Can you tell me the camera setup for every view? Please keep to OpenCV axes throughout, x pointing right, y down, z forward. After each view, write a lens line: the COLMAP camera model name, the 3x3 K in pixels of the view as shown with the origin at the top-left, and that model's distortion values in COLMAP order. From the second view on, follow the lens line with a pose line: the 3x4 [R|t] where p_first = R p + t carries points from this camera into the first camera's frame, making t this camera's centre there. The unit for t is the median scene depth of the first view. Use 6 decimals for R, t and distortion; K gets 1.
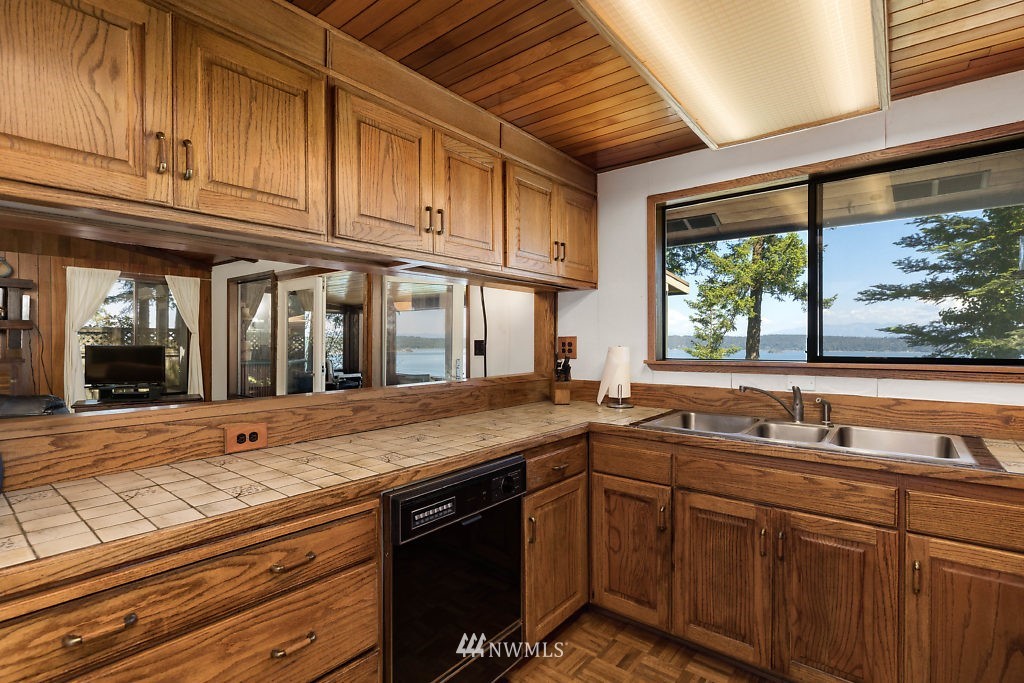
lens RADIAL K [[479.1, 0, 512.5], [0, 479.1, 346.5], [0, 0, 1]] dist [-0.008368, 0.000115]
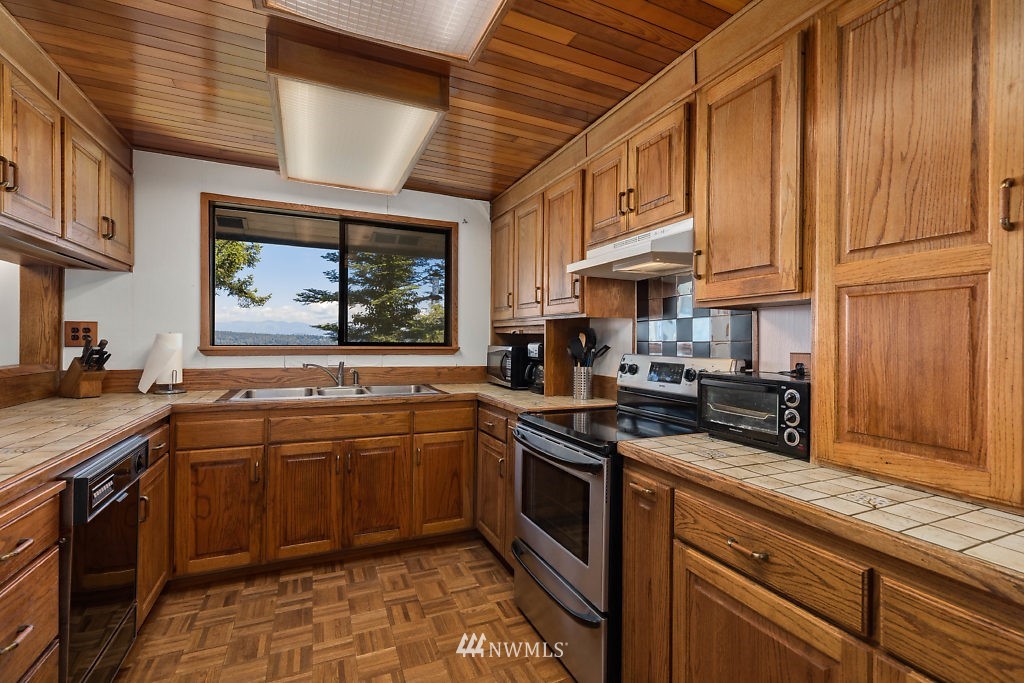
lens RADIAL K [[471.0, 0, 519.4], [0, 471.0, 342.4], [0, 0, 1]] dist [0.000758, -0.000019]
pose [[0.467321, 0.003567, 0.884080, -0.419414], [-0.005540, 0.999984, -0.001106, 0.022267], [-0.884070, -0.004381, 0.467333, -0.153342]]
